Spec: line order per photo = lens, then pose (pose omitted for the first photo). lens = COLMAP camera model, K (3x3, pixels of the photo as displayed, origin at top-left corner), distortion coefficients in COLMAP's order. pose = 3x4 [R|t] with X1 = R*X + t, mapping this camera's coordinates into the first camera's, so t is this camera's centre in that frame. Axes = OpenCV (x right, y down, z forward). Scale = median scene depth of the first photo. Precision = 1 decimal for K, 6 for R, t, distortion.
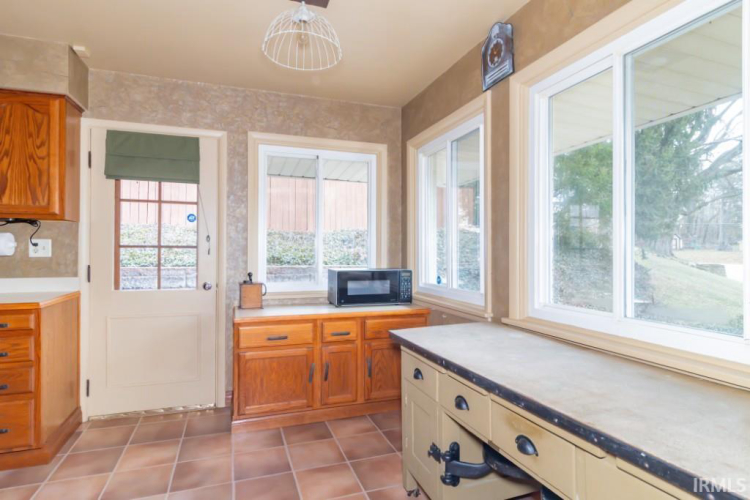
lens RADIAL K [[401.8, 0, 374.9], [0, 401.8, 249.4], [0, 0, 1]] dist [0.000034, -0.000036]
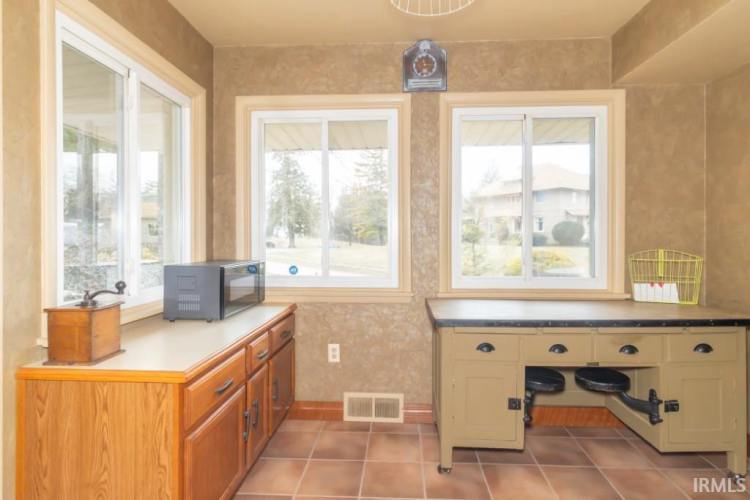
lens RADIAL K [[401.8, 0, 377.5], [0, 401.8, 246.6], [0, 0, 1]] dist [0.000034, -0.000036]
pose [[0.377191, -0.010201, 0.926079, -0.817647], [-0.005293, 0.999899, 0.013170, 0.015482], [-0.926120, -0.009870, 0.377099, 0.685840]]
